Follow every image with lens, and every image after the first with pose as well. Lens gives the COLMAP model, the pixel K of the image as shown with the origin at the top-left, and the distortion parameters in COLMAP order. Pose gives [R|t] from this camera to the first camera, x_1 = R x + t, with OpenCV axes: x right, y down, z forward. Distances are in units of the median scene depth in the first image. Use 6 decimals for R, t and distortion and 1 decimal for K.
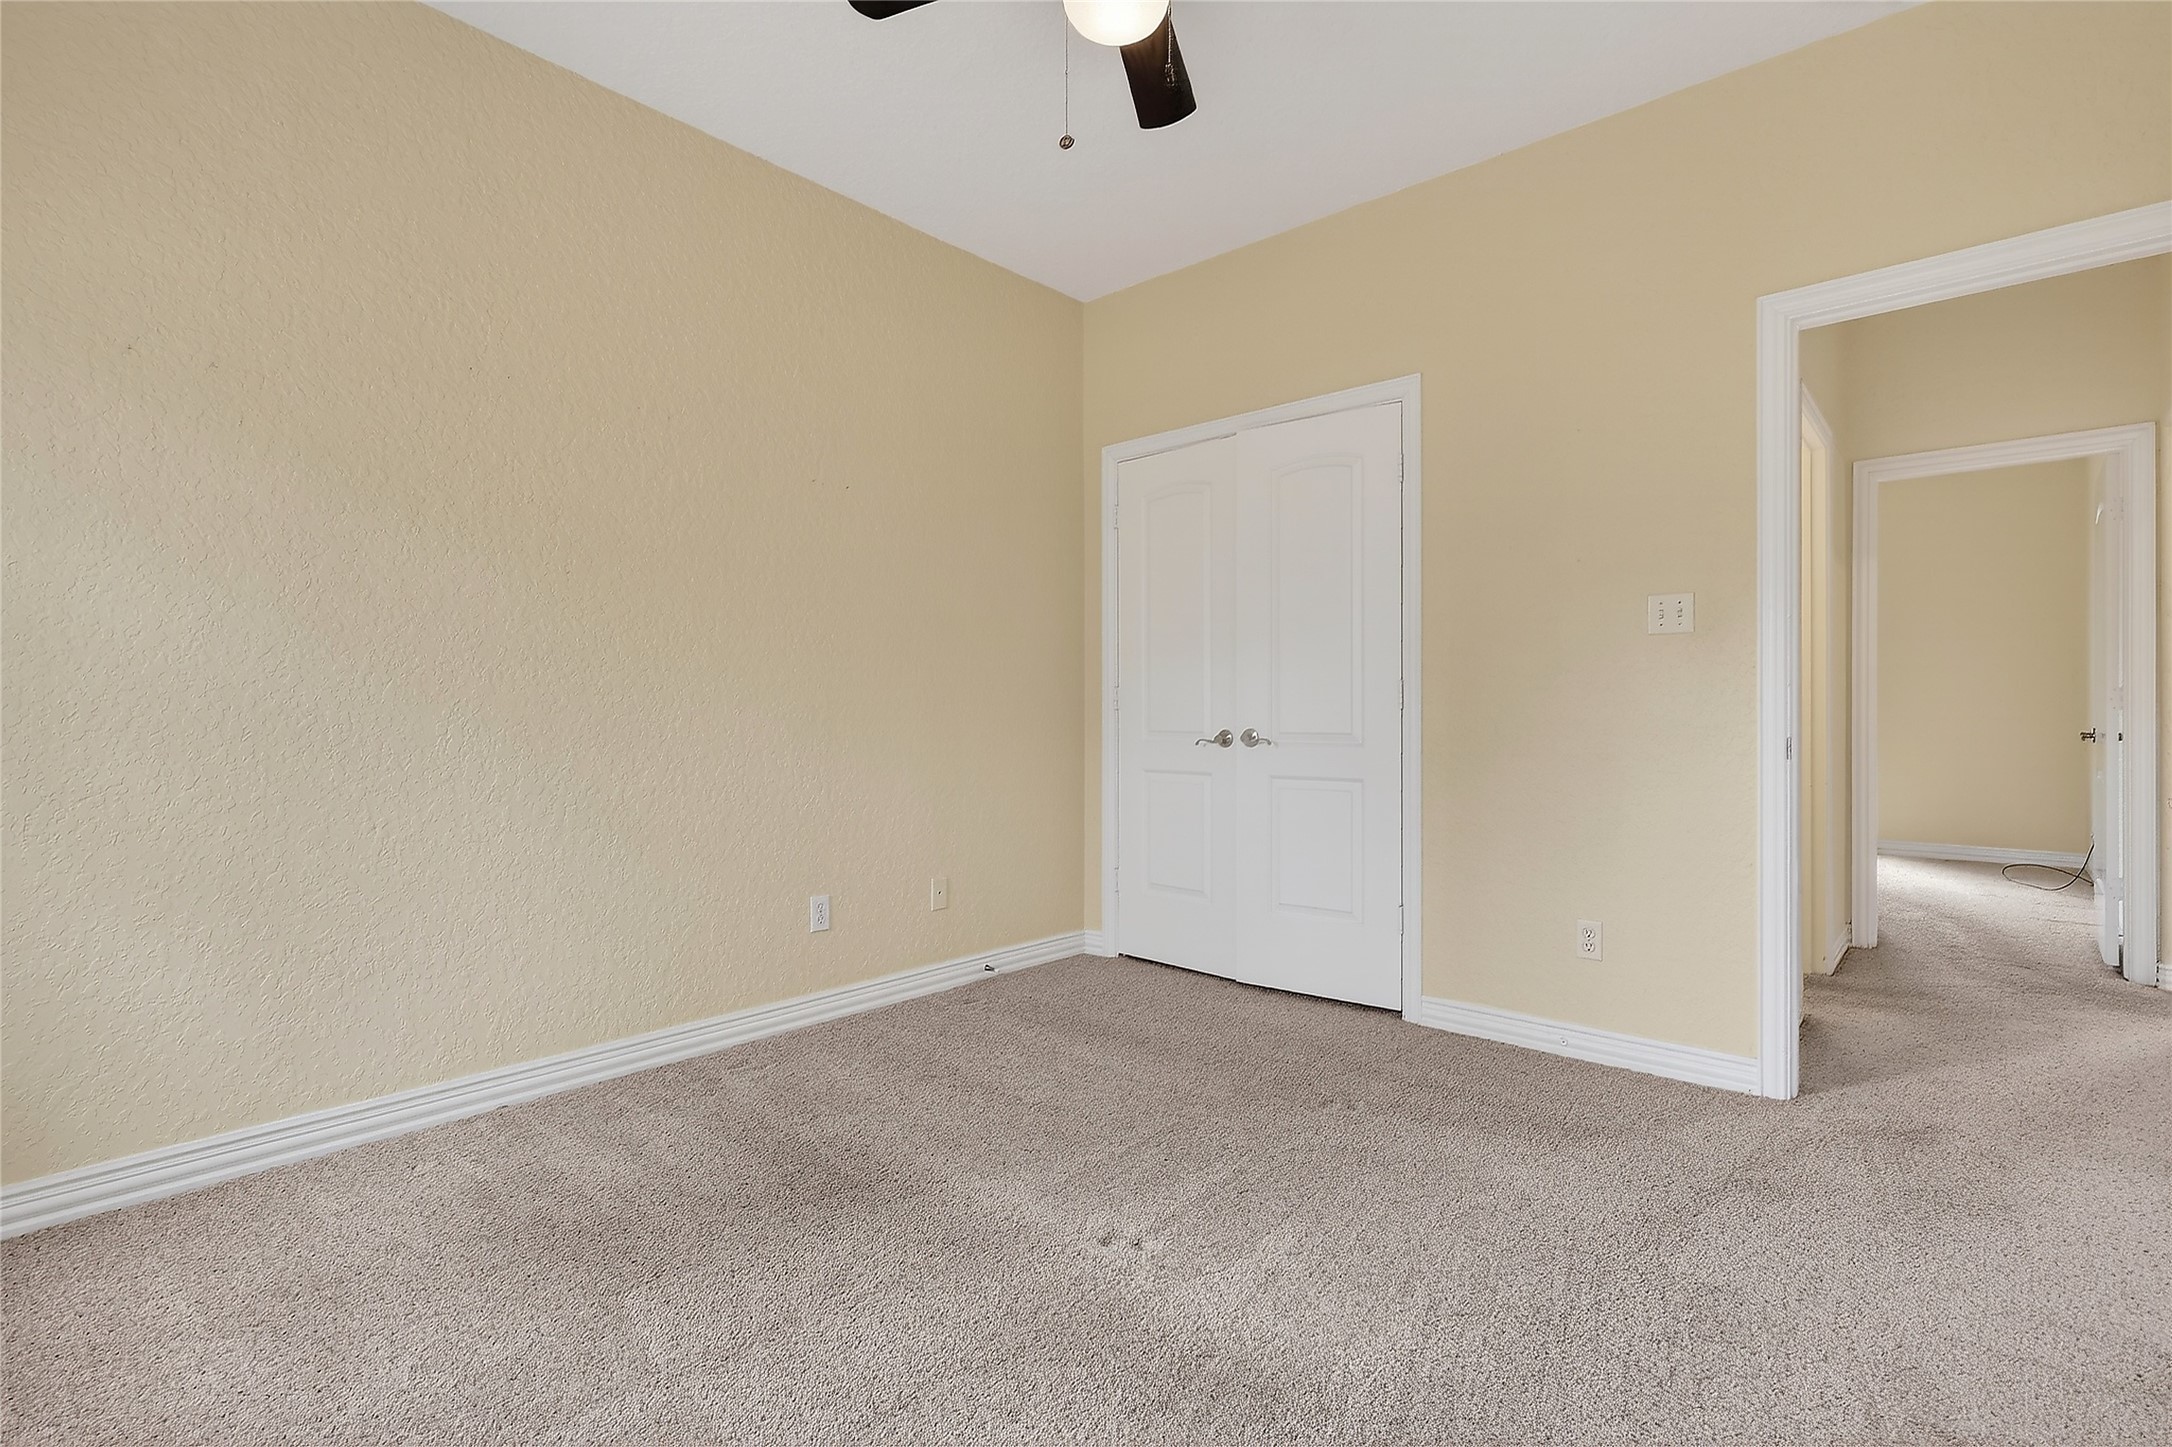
lens RADIAL K [[1018.0, 0, 1086.0], [0, 1018.0, 723.5], [0, 0, 1]] dist [-0.001398, -0.000514]
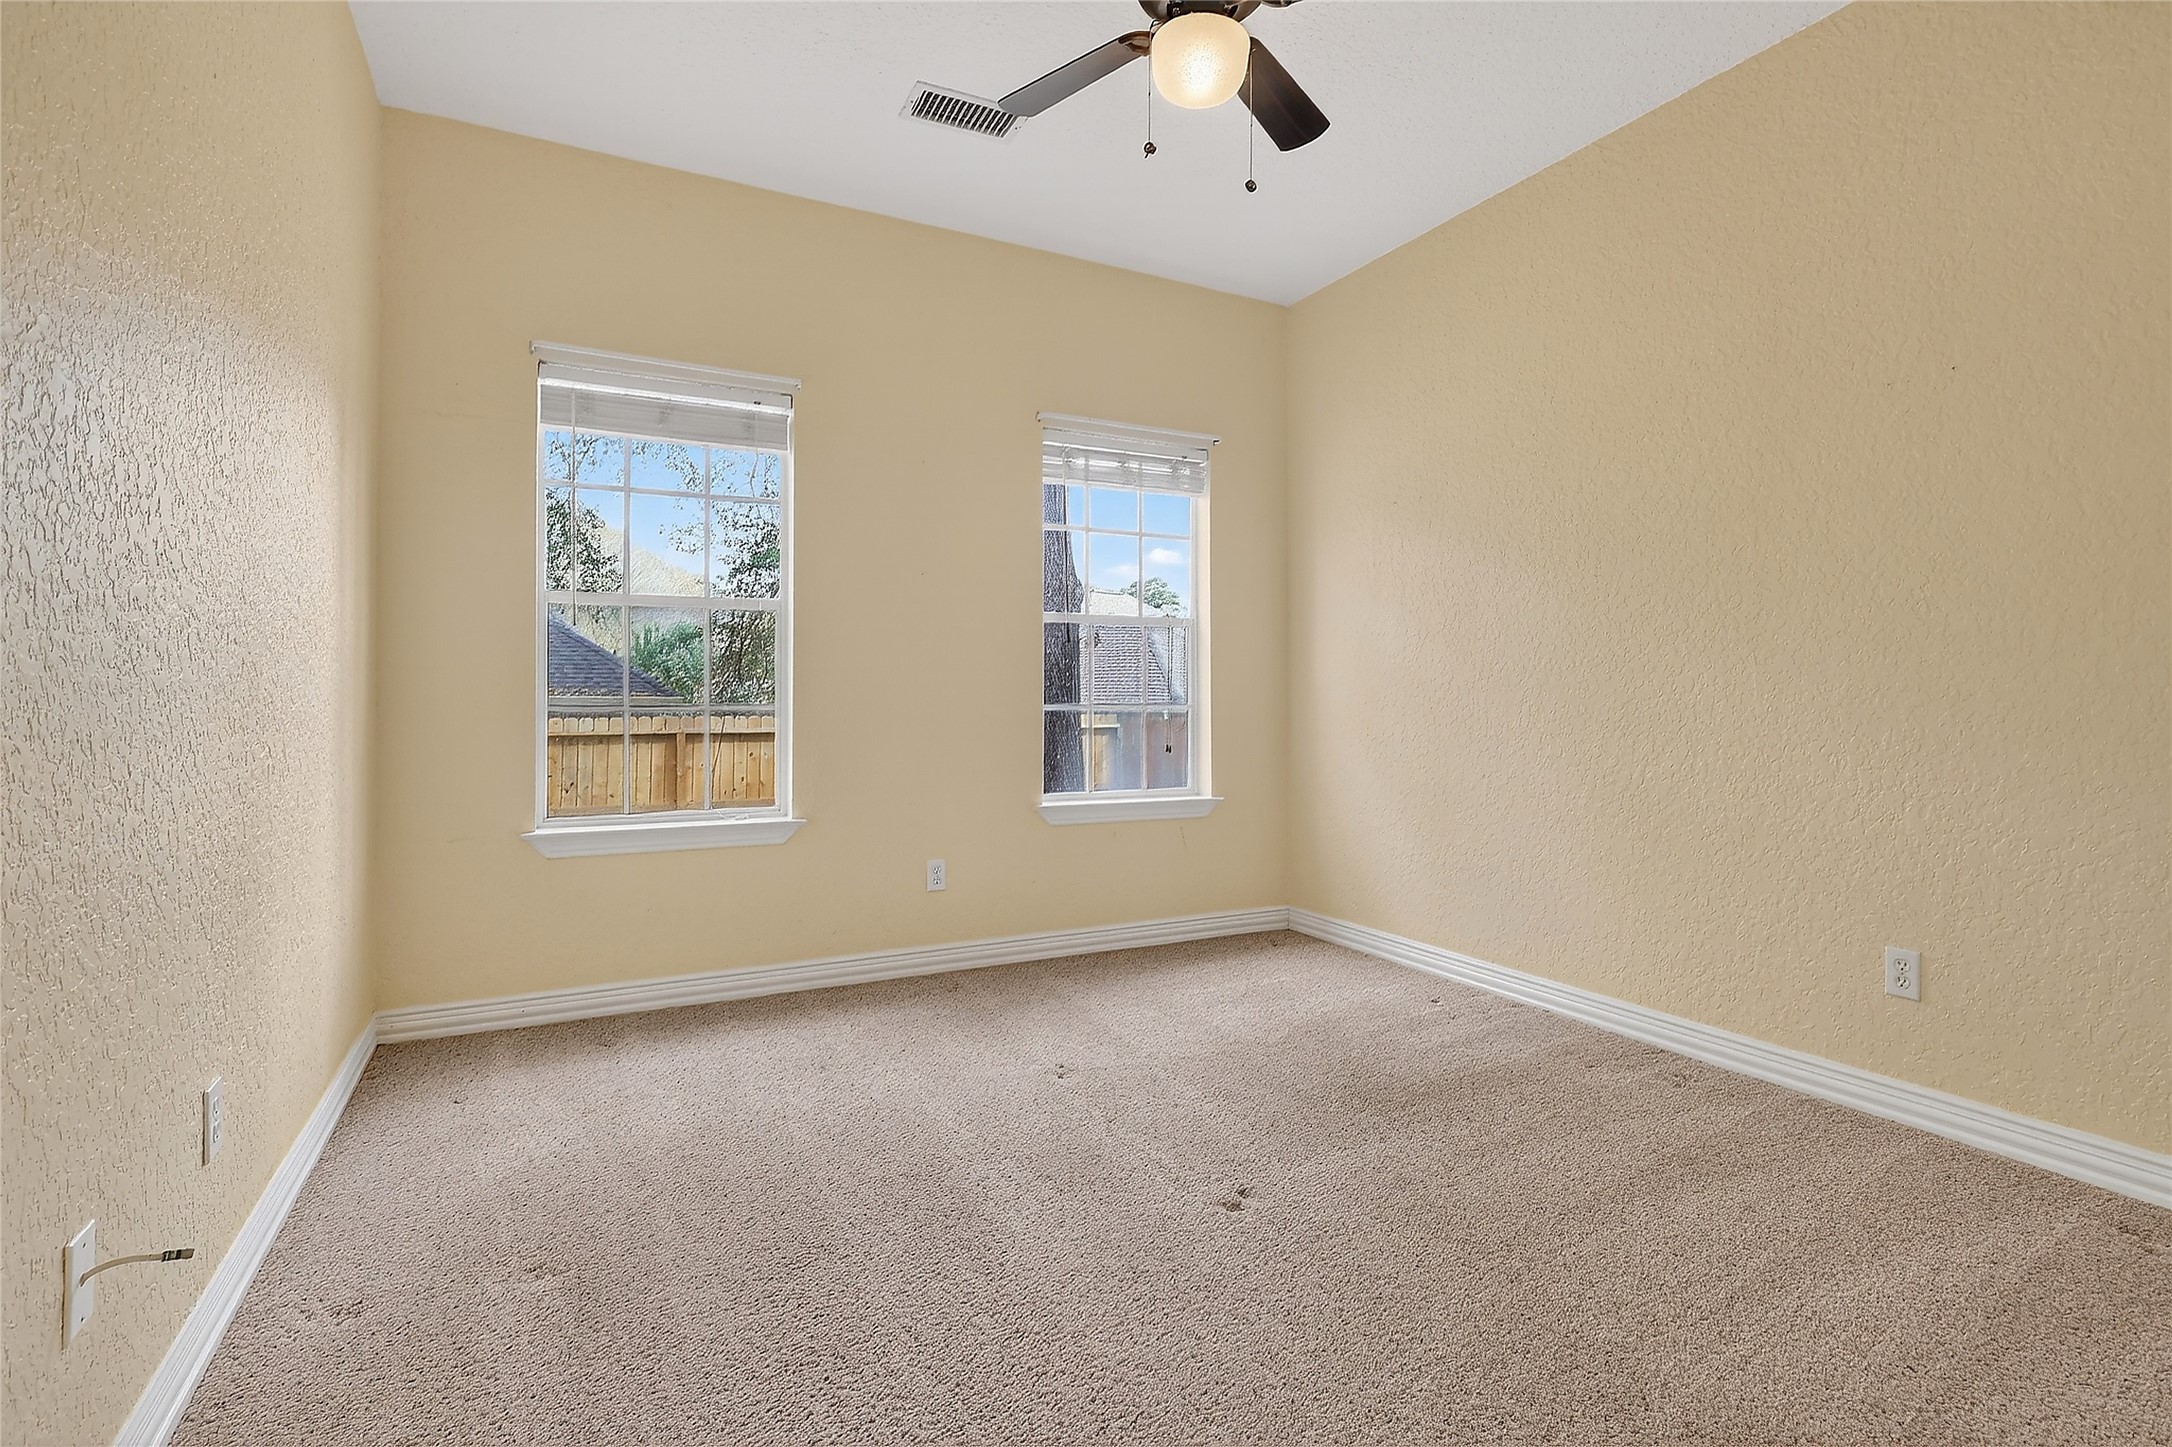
lens RADIAL K [[1018.0, 0, 1086.0], [0, 1018.0, 723.5], [0, 0, 1]] dist [-0.001398, -0.000514]
pose [[-0.361783, 0.019506, -0.932058, 0.666577], [-0.006507, 0.999704, 0.023448, -0.004003], [0.932240, 0.014548, -0.361549, 0.770692]]
